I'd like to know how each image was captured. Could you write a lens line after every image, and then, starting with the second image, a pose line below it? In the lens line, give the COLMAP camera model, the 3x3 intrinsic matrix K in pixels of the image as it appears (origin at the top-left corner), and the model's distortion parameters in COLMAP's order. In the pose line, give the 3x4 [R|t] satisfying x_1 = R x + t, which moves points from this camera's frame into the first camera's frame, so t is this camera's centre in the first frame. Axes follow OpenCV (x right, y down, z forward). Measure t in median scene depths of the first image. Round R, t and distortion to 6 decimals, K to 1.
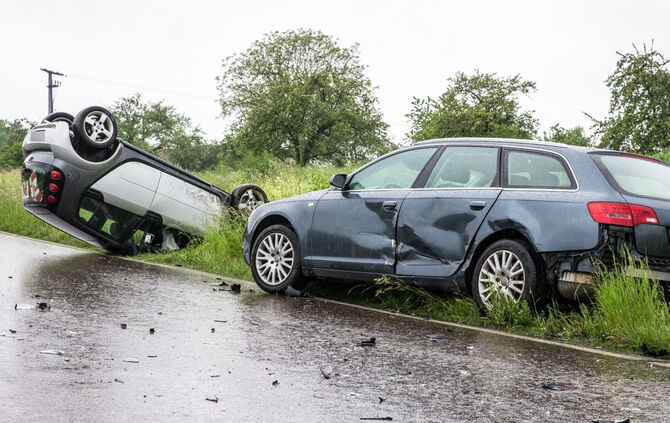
lens RADIAL K [[1573.9, 0, 322.1], [0, 1573.9, 218.8], [0, 0, 1]] dist [0.260096, 0.000000]
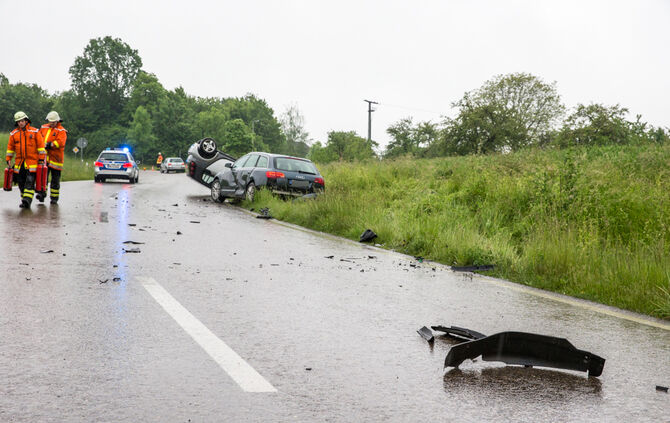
lens RADIAL K [[1309.9, 0, 363.4], [0, 1309.9, 222.8], [0, 0, 1]] dist [0.377517, 0.000000]
pose [[0.963738, 0.016973, -0.266309, 0.235737], [-0.013563, 0.999801, 0.014639, 0.011841], [0.266505, -0.010496, 0.963776, -0.357821]]
